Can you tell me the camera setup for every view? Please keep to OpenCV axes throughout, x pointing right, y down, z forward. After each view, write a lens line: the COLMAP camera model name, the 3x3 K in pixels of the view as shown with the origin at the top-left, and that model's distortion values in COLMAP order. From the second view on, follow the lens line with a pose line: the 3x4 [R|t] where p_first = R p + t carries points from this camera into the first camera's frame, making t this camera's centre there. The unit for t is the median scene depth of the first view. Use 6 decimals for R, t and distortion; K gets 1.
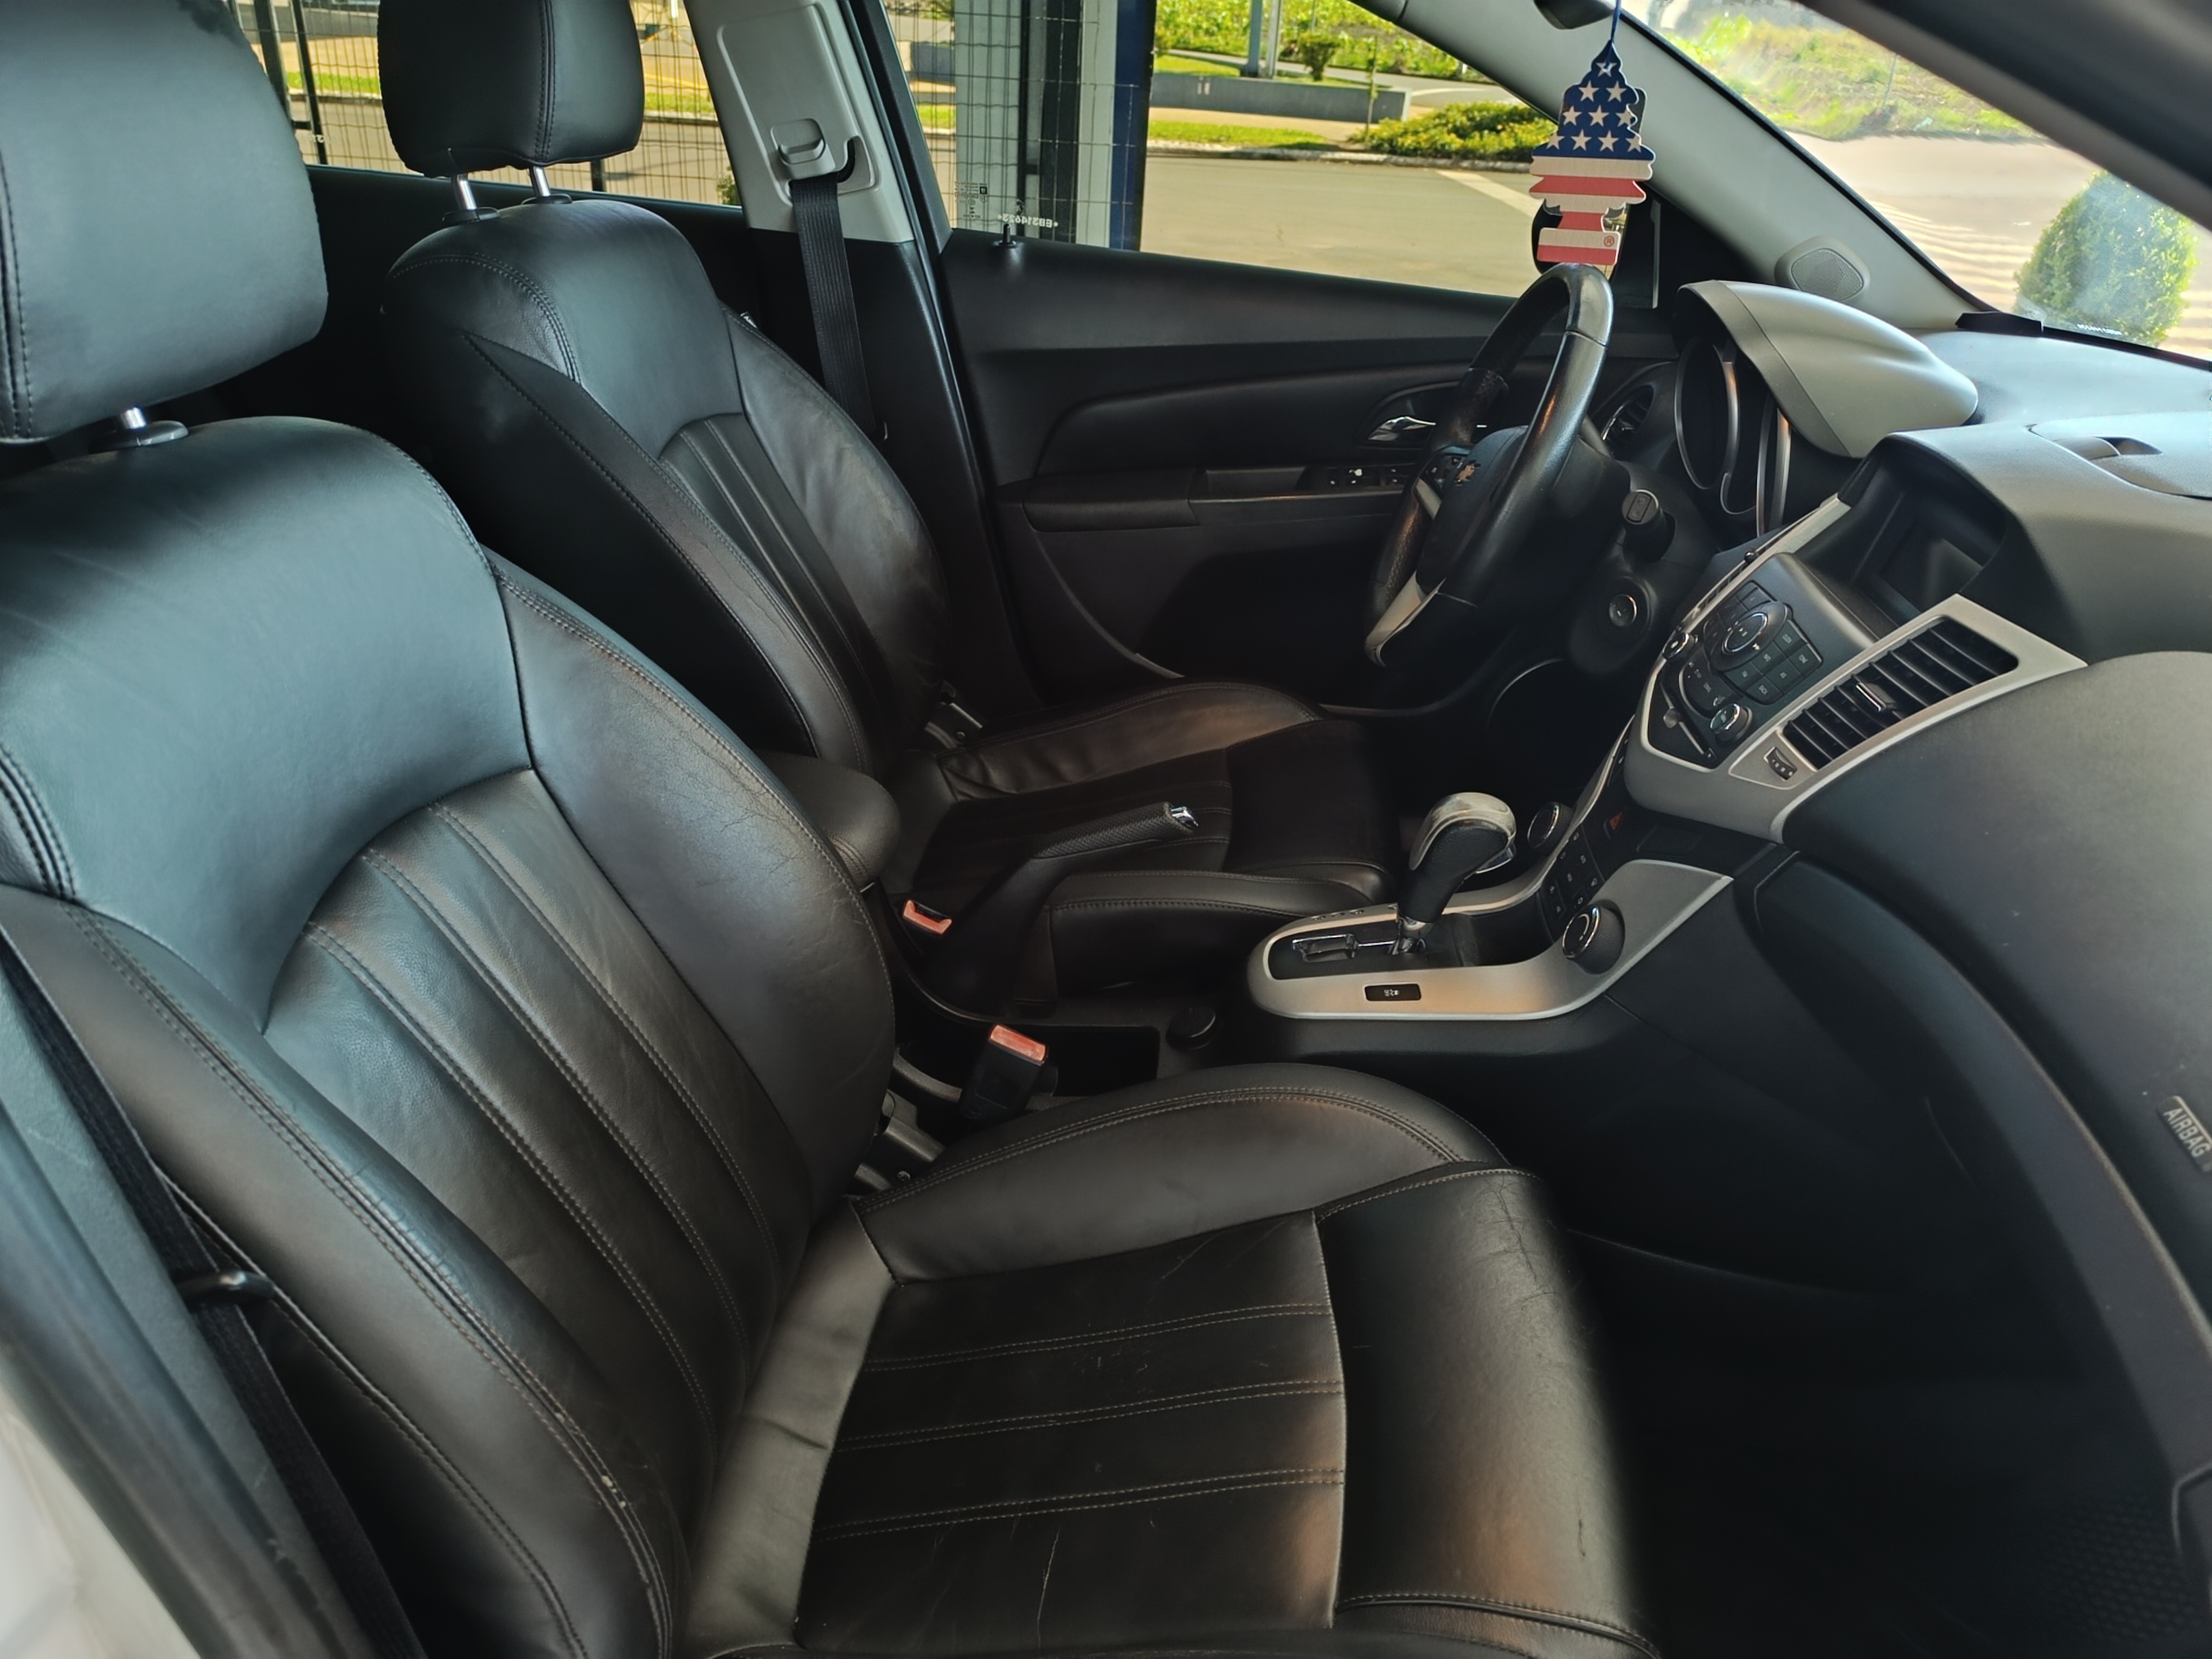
lens RADIAL K [[1520.2, 0, 1097.4], [0, 1520.2, 830.7], [0, 0, 1]] dist [0.025553, -0.033090]
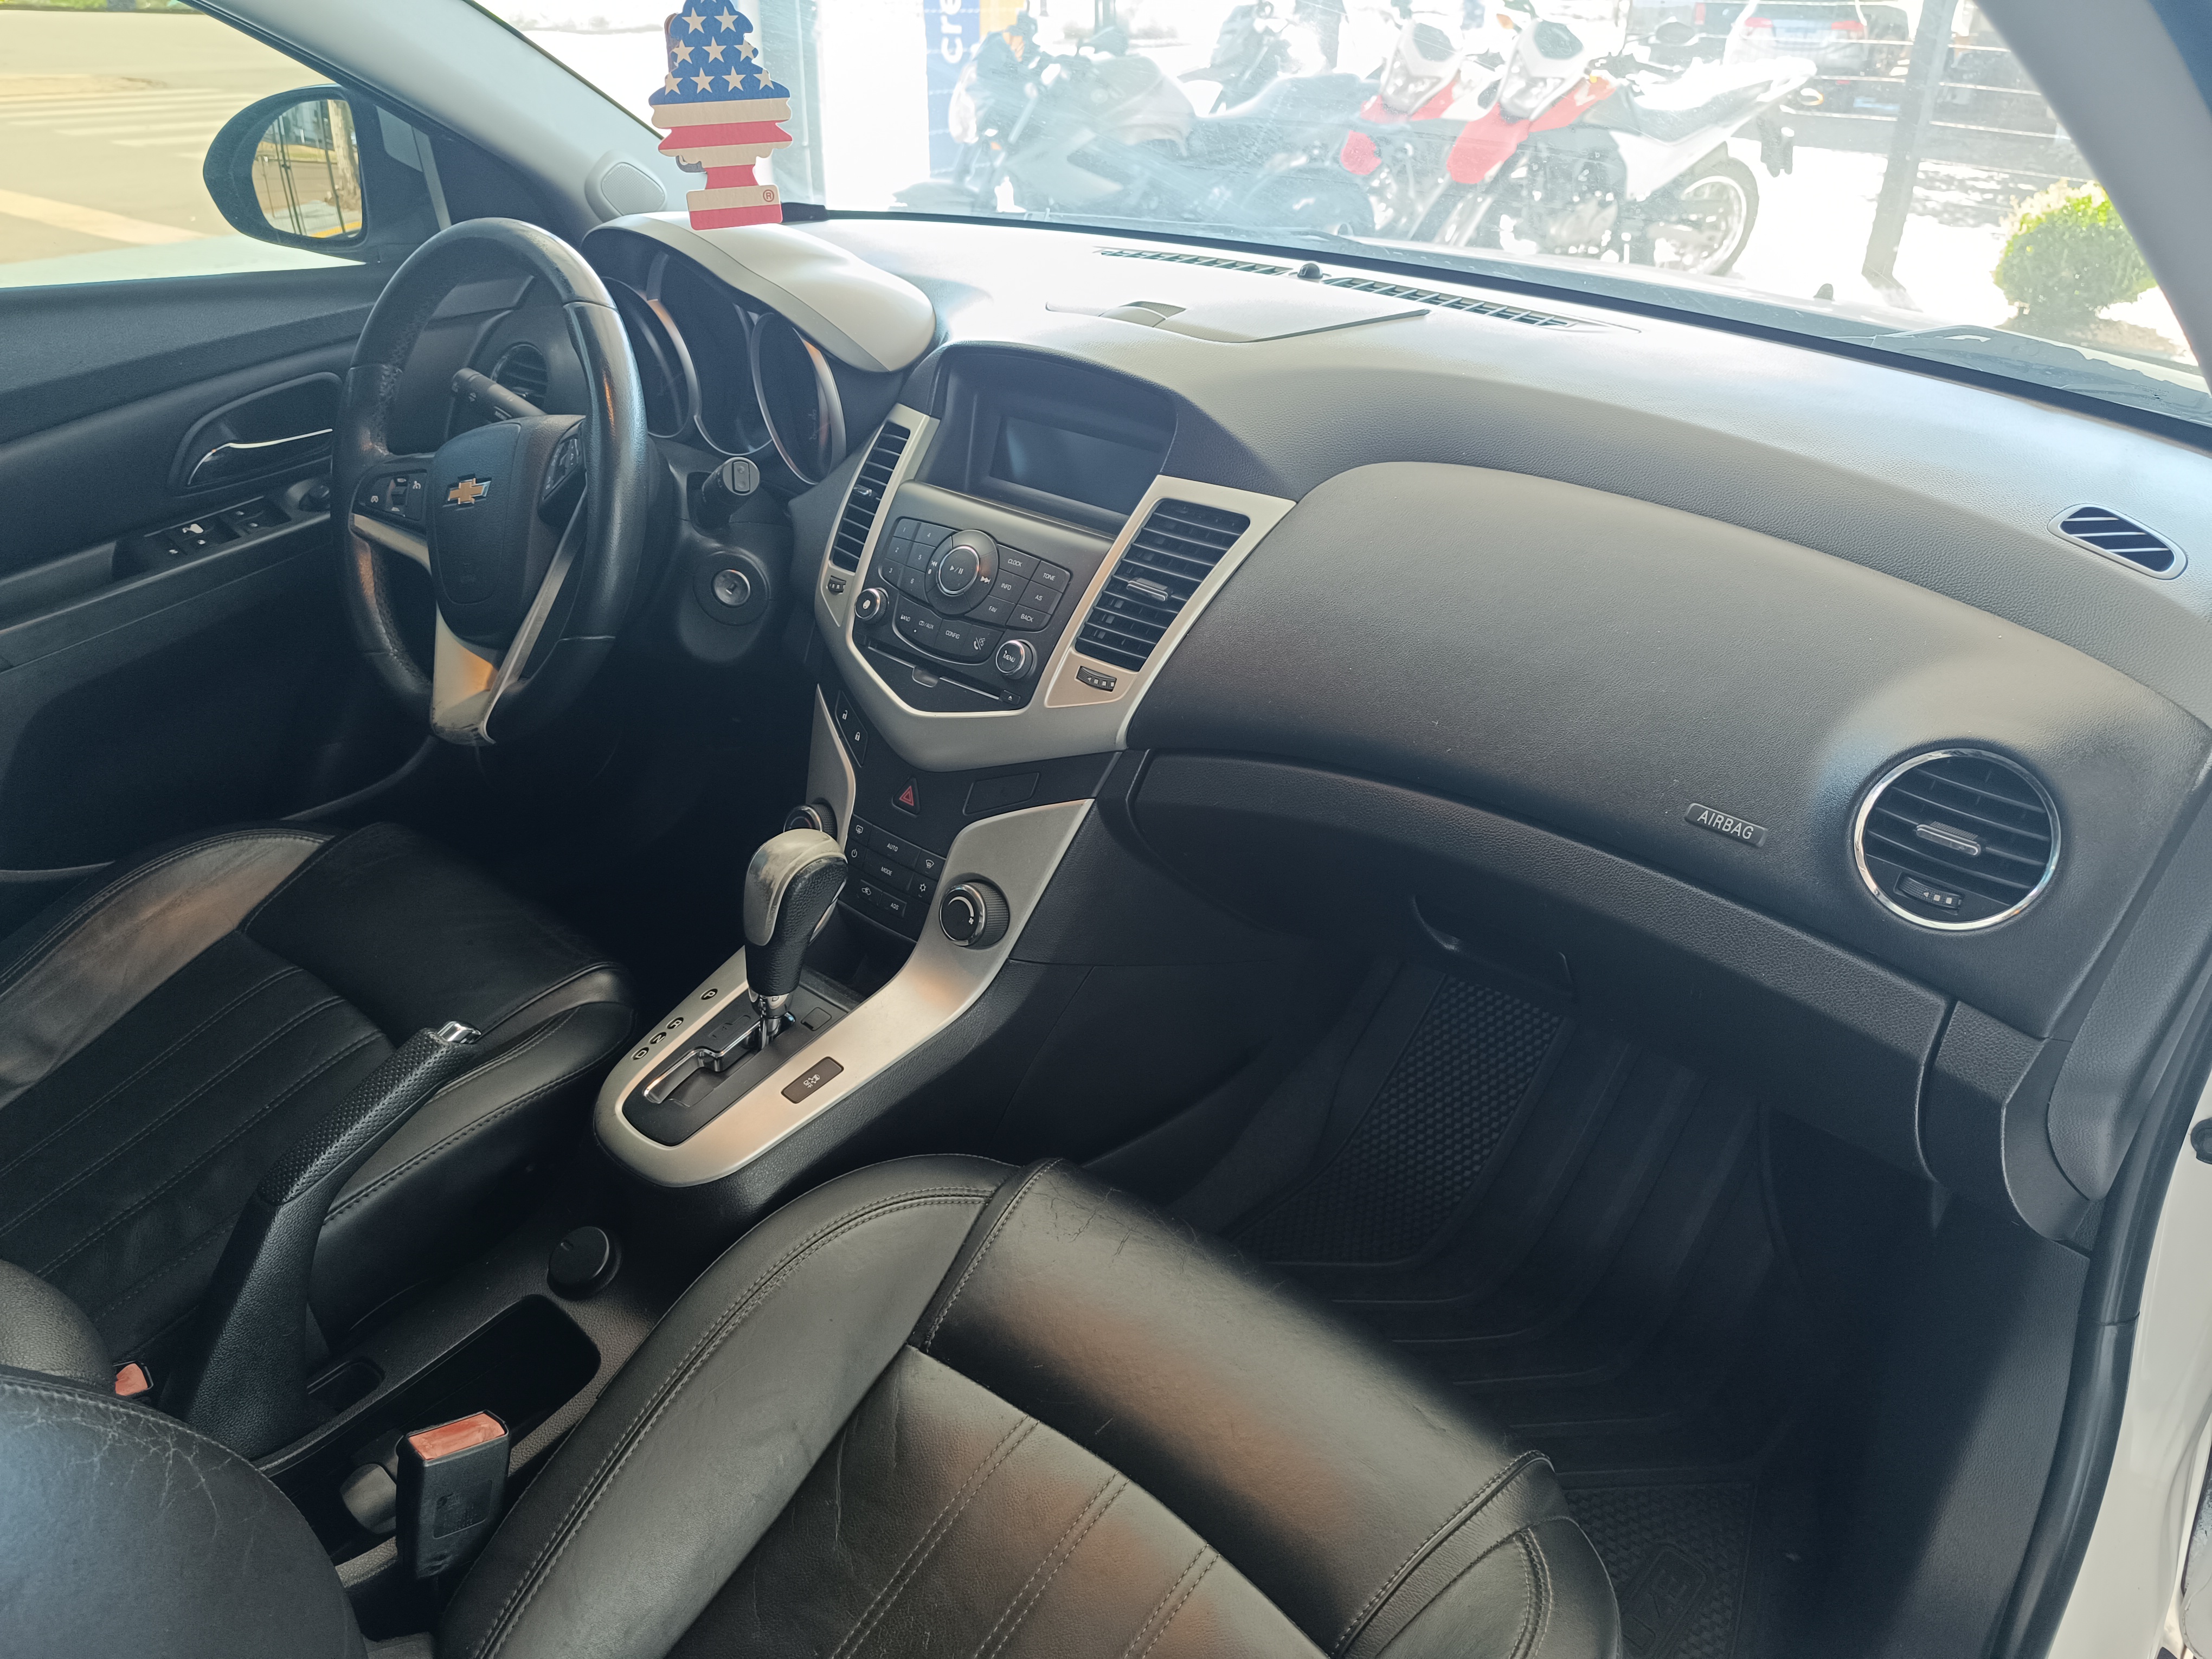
lens RADIAL K [[1520.2, 0, 1097.4], [0, 1520.2, 830.7], [0, 0, 1]] dist [0.025553, -0.033090]
pose [[0.565328, -0.432142, 0.702608, -0.317920], [0.385589, 0.891438, 0.238033, -0.198889], [-0.729195, 0.136351, 0.670584, 0.333741]]
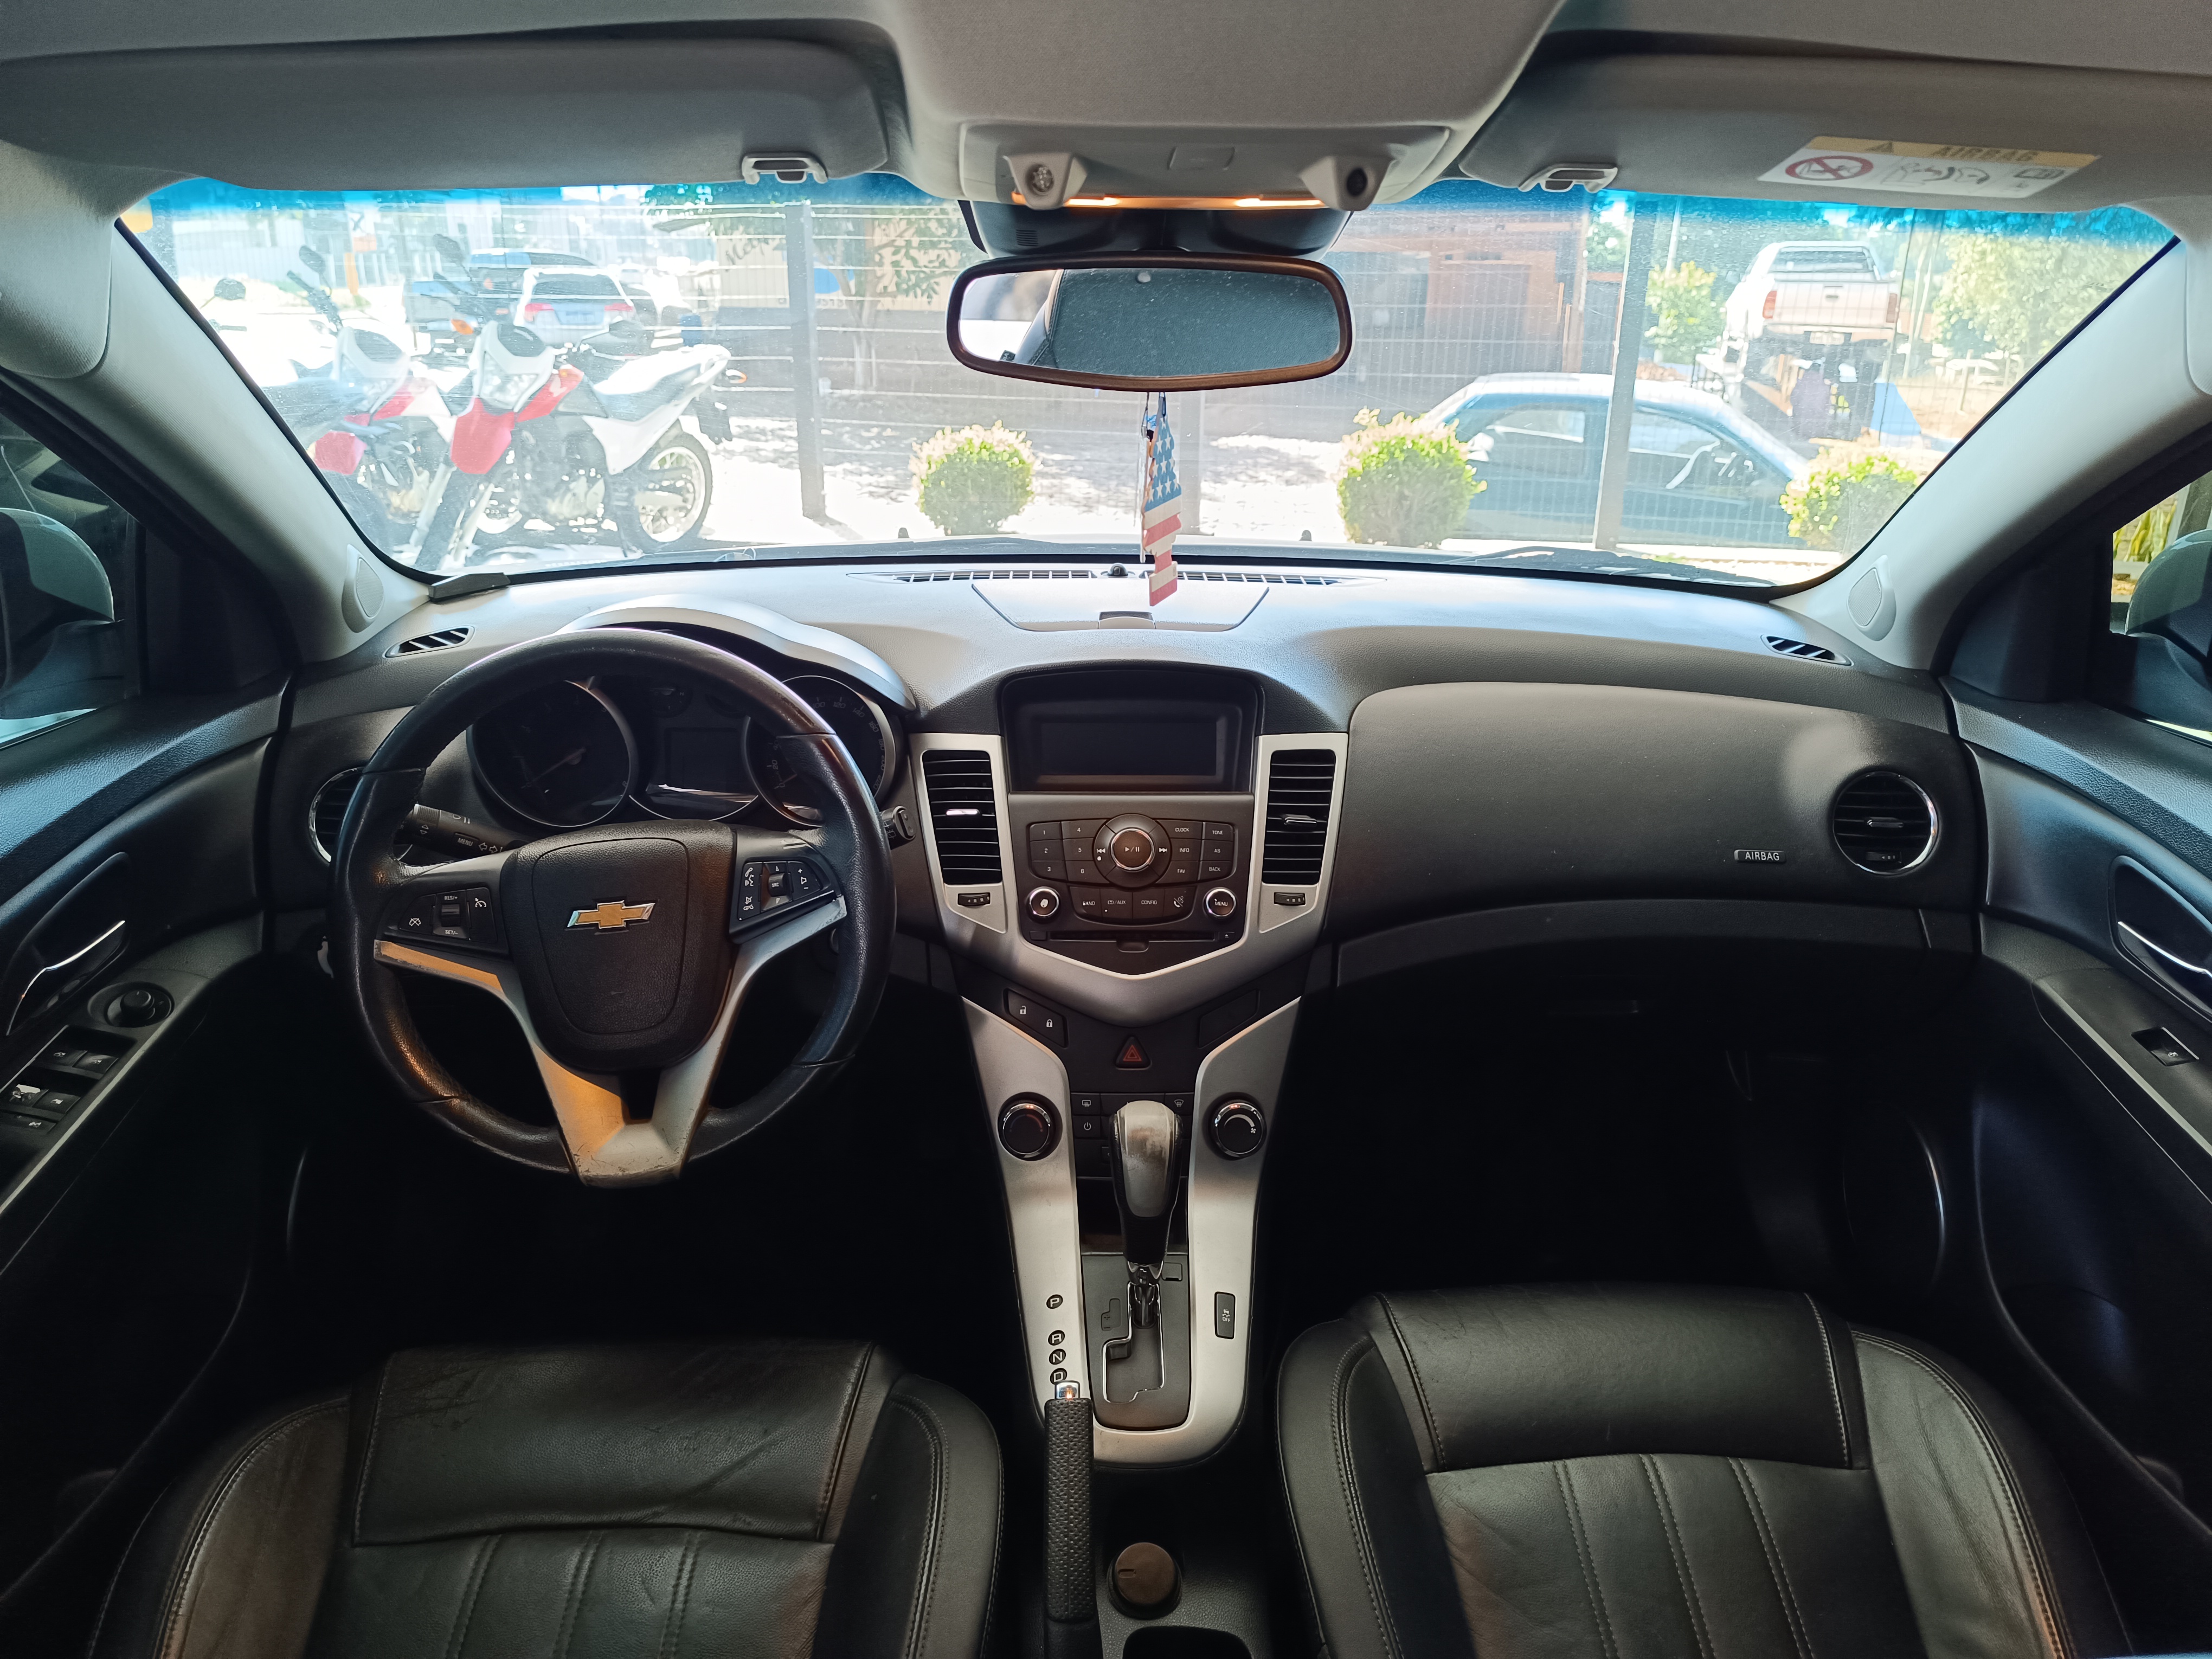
lens RADIAL K [[1548.7, 0, 1102.0], [0, 1548.7, 799.2], [0, 0, 1]] dist [0.015877, -0.000287]
pose [[-0.119350, -0.357477, 0.926265, -0.706646], [0.445769, 0.814322, 0.371712, -0.670143], [-0.887156, 0.457264, 0.062163, 1.037203]]
